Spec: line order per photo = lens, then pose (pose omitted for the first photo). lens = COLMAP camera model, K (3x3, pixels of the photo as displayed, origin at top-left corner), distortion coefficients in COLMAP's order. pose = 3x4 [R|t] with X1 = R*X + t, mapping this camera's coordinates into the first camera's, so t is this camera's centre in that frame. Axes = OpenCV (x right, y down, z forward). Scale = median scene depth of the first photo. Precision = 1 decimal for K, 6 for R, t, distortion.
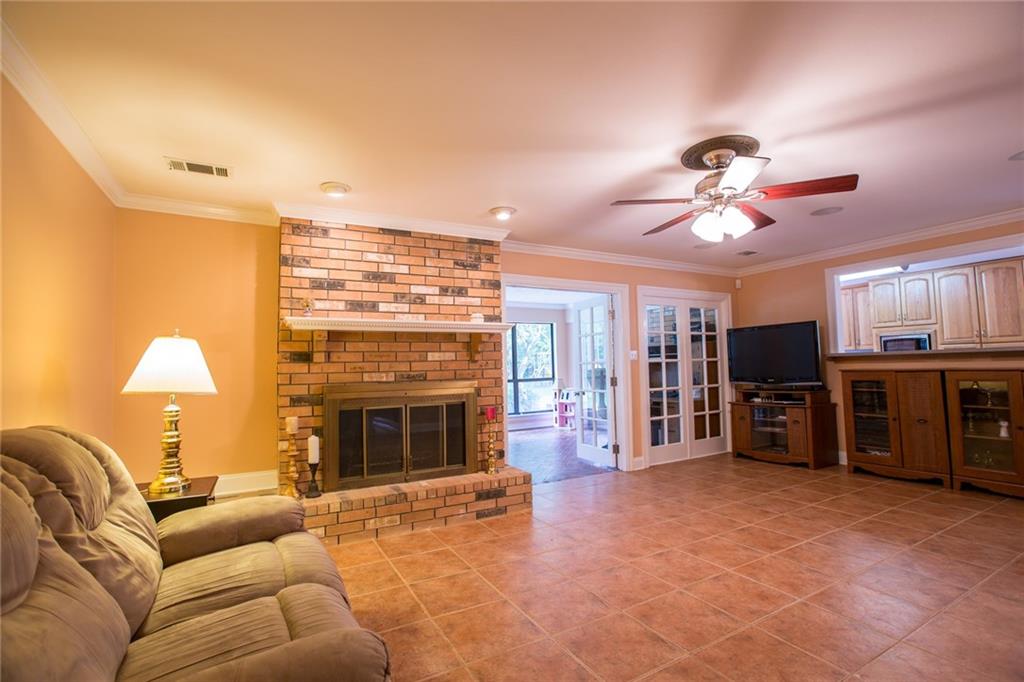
lens RADIAL K [[457.6, 0, 512.0], [0, 457.6, 341.0], [0, 0, 1]] dist [-0.054899, 0.021420]
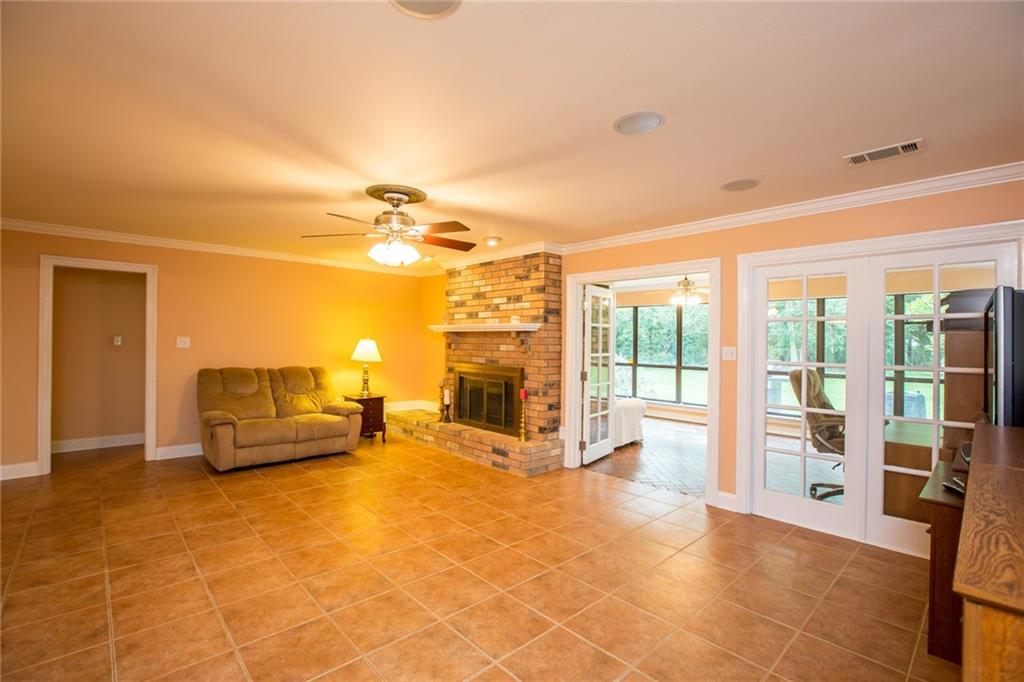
lens RADIAL K [[457.6, 0, 512.0], [0, 457.6, 341.0], [0, 0, 1]] dist [-0.054899, 0.021420]
pose [[0.265061, 0.025483, -0.963895, 1.270916], [0.032931, 0.998828, 0.035462, -0.038073], [0.963669, -0.041142, 0.263911, 0.701321]]
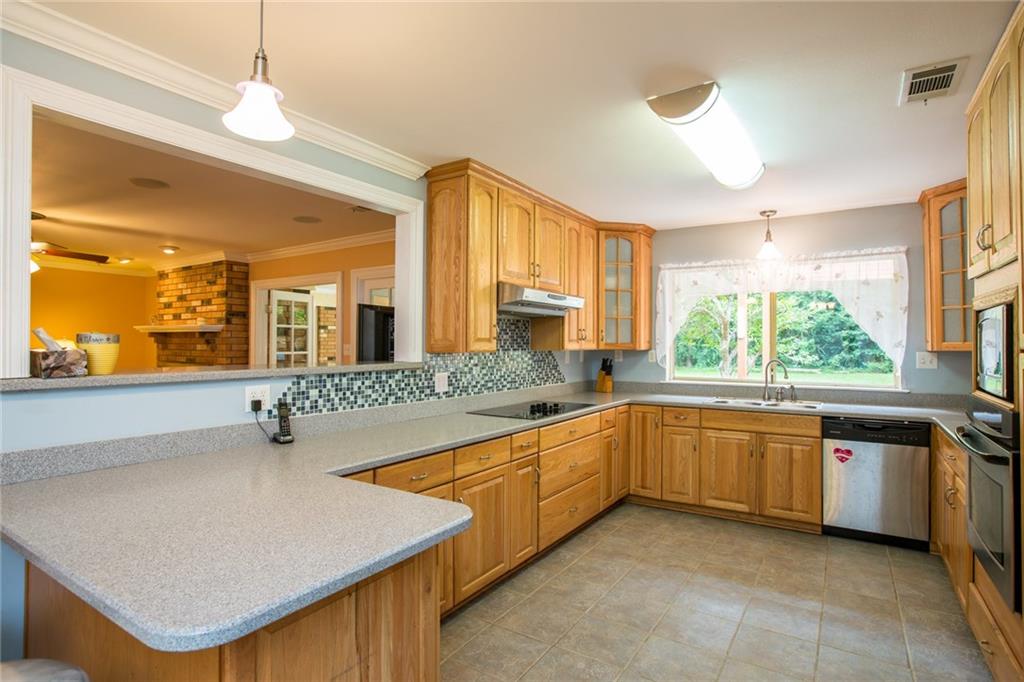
lens RADIAL K [[517.9, 0, 512.0], [0, 517.9, 341.0], [0, 0, 1]] dist [-0.030335, -0.000186]
pose [[0.487918, 0.019910, -0.872663, 1.925253], [0.028055, 0.998866, 0.038476, -0.023996], [0.872439, -0.043256, 0.486806, 1.154519]]
